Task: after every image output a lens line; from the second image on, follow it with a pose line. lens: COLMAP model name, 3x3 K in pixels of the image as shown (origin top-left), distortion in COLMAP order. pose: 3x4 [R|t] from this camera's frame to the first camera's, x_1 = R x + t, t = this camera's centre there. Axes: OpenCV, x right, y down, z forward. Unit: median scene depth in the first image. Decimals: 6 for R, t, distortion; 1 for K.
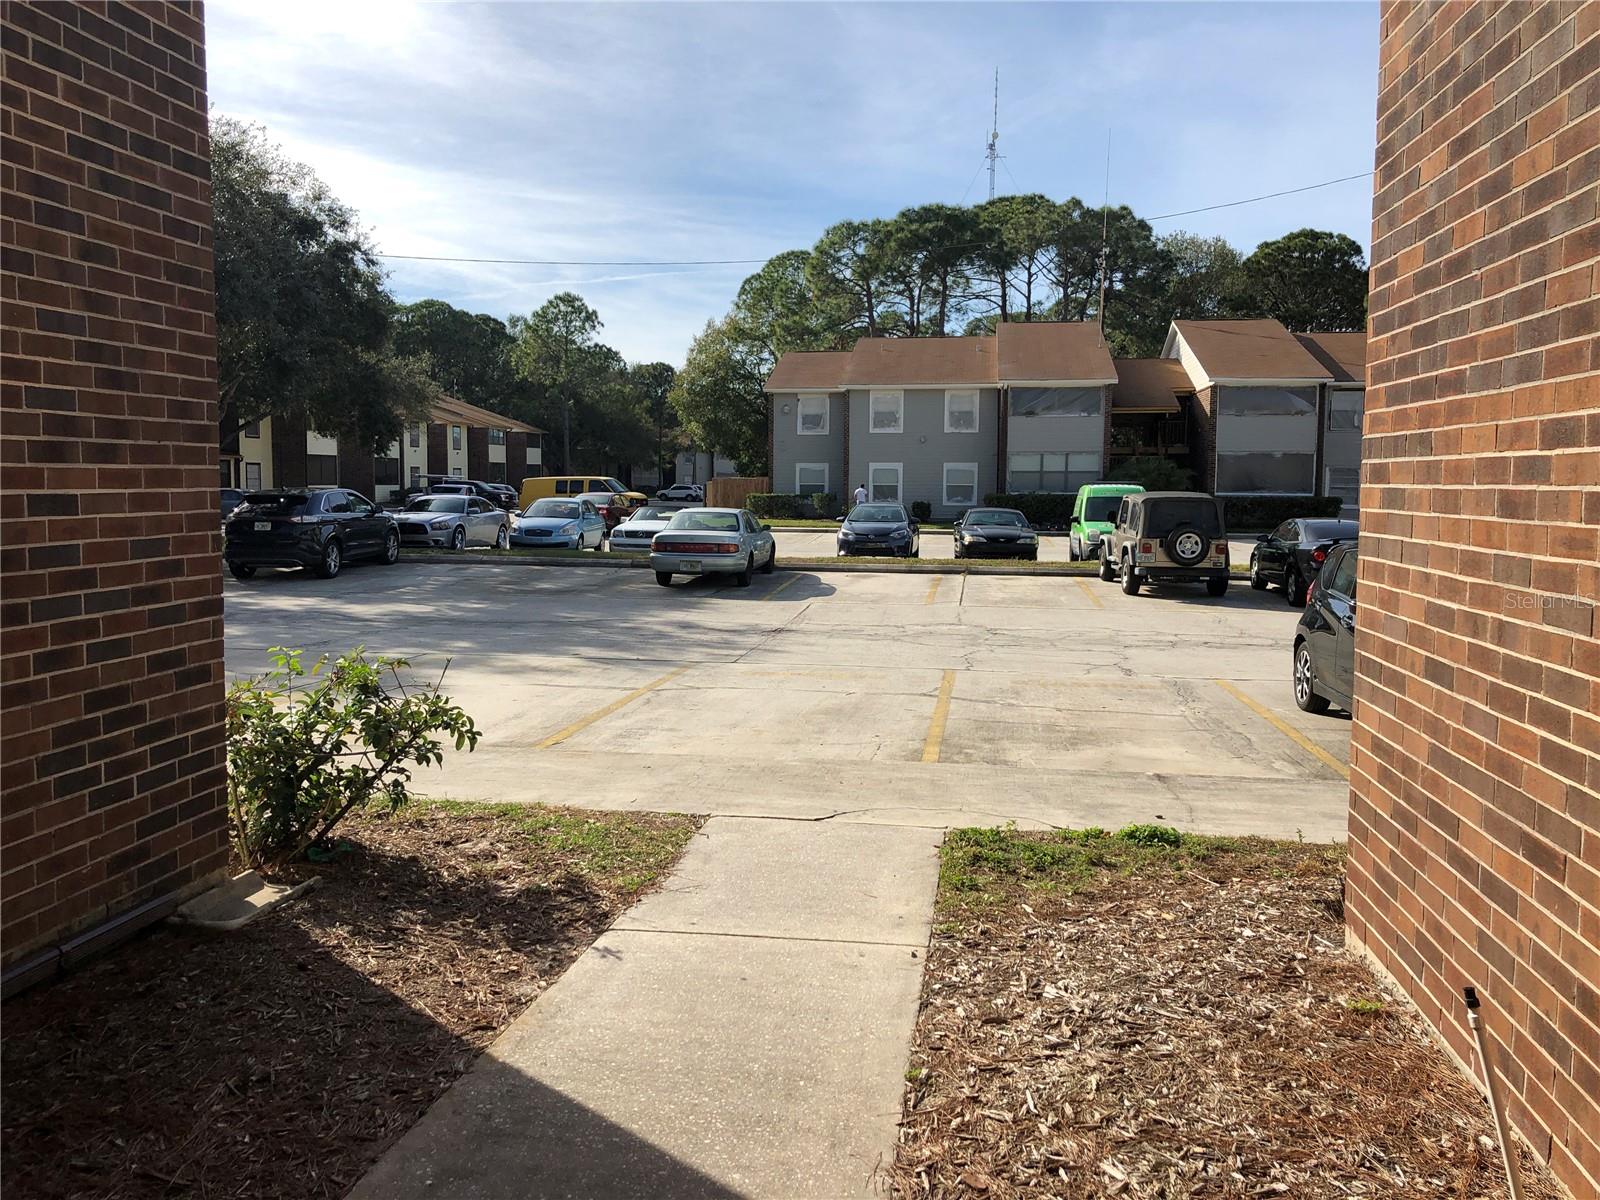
lens RADIAL K [[1223.3, 0, 800.0], [0, 1223.3, 600.0], [0, 0, 1]] dist [0.003316, 0.000900]
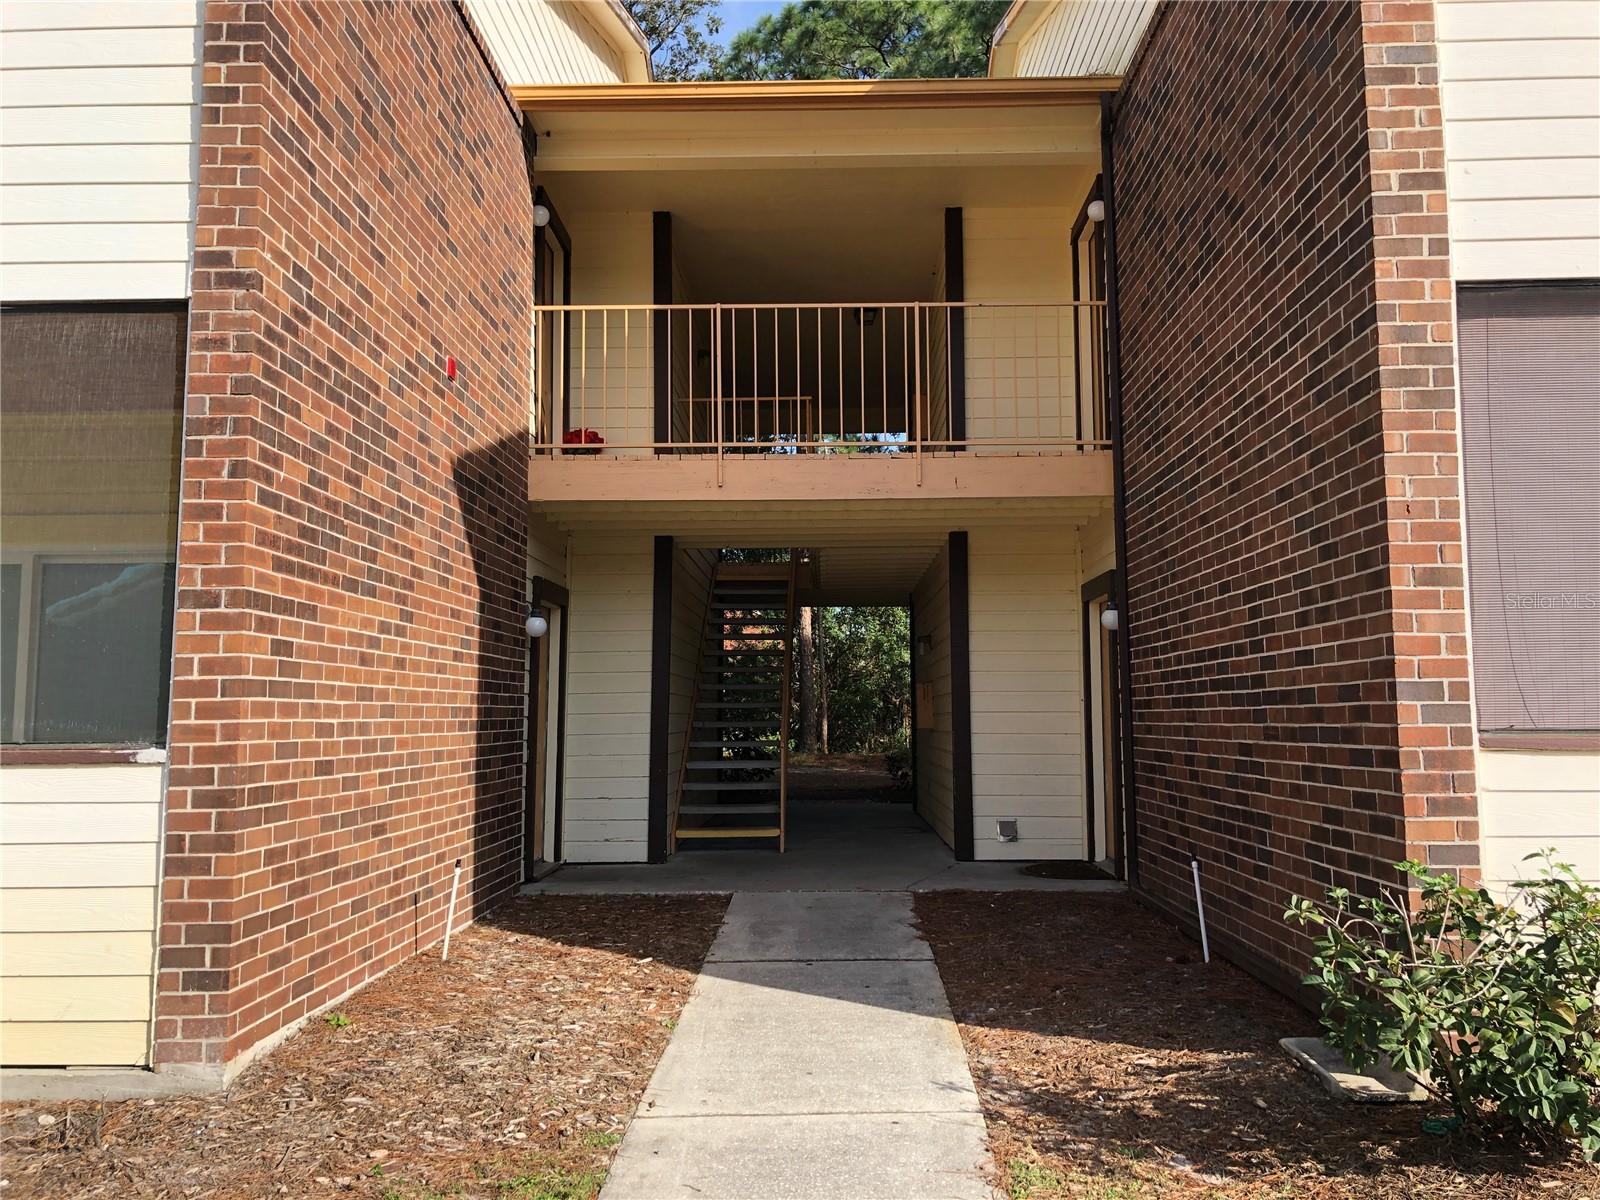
lens RADIAL K [[1223.3, 0, 800.0], [0, 1223.3, 600.0], [0, 0, 1]] dist [0.003316, 0.000900]
pose [[-0.993235, -0.009922, -0.115693, 0.126521], [-0.009906, 0.999951, -0.000713, -0.165163], [0.115695, 0.000437, -0.993285, 2.789905]]
